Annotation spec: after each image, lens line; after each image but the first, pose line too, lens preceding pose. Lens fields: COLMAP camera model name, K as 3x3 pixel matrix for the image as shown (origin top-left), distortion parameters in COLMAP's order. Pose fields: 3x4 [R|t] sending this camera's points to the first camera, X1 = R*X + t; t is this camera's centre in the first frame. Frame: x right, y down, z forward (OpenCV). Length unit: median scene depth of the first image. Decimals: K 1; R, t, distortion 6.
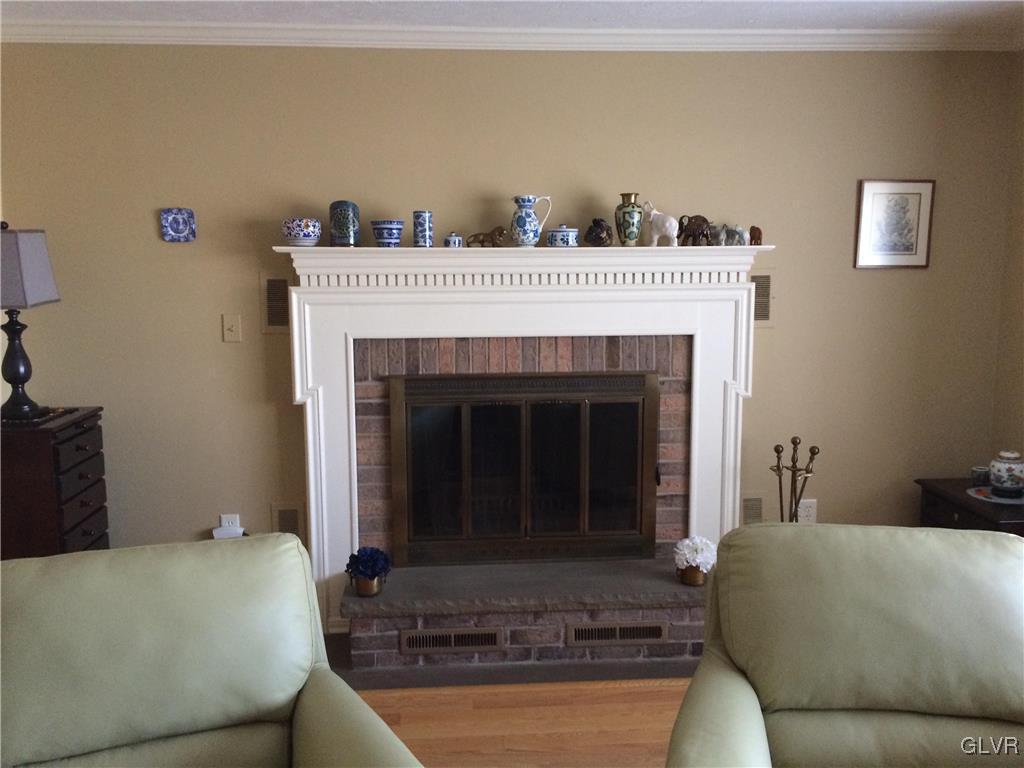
lens RADIAL K [[867.6, 0, 512.0], [0, 867.6, 384.0], [0, 0, 1]] dist [0.045799, -0.001488]
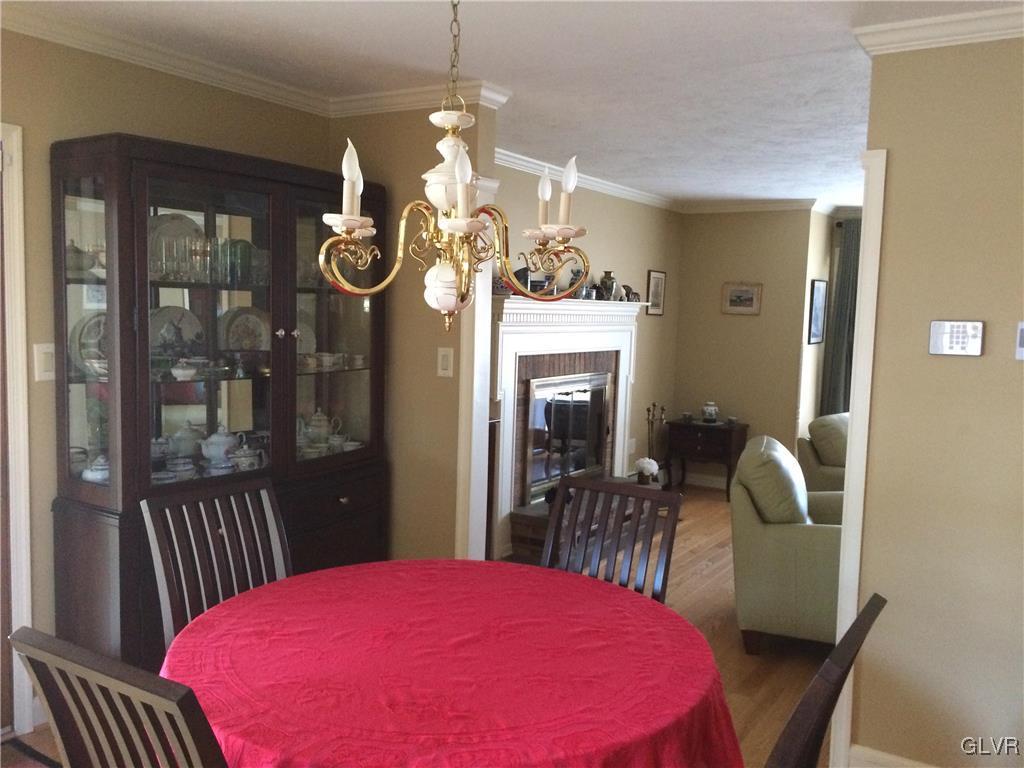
lens RADIAL K [[867.6, 0, 512.0], [0, 867.6, 384.0], [0, 0, 1]] dist [0.045799, -0.001488]
pose [[0.590823, -0.049092, 0.805306, -1.396548], [0.085297, 0.996354, -0.001841, -0.002853], [-0.802280, 0.069778, 0.592856, 0.116987]]
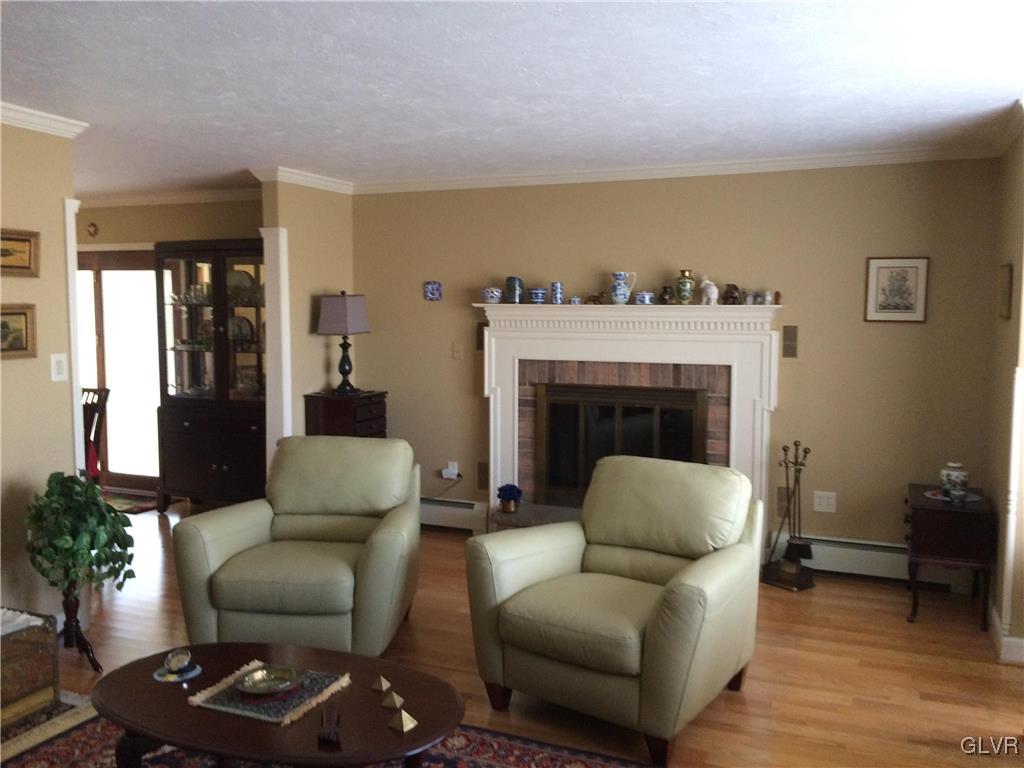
lens RADIAL K [[867.6, 0, 512.0], [0, 867.6, 384.0], [0, 0, 1]] dist [0.045799, -0.001488]
pose [[0.891364, 0.049548, -0.450571, 0.545287], [-0.072405, 0.996808, -0.033623, 0.050373], [0.447467, 0.062594, 0.892107, -0.462385]]
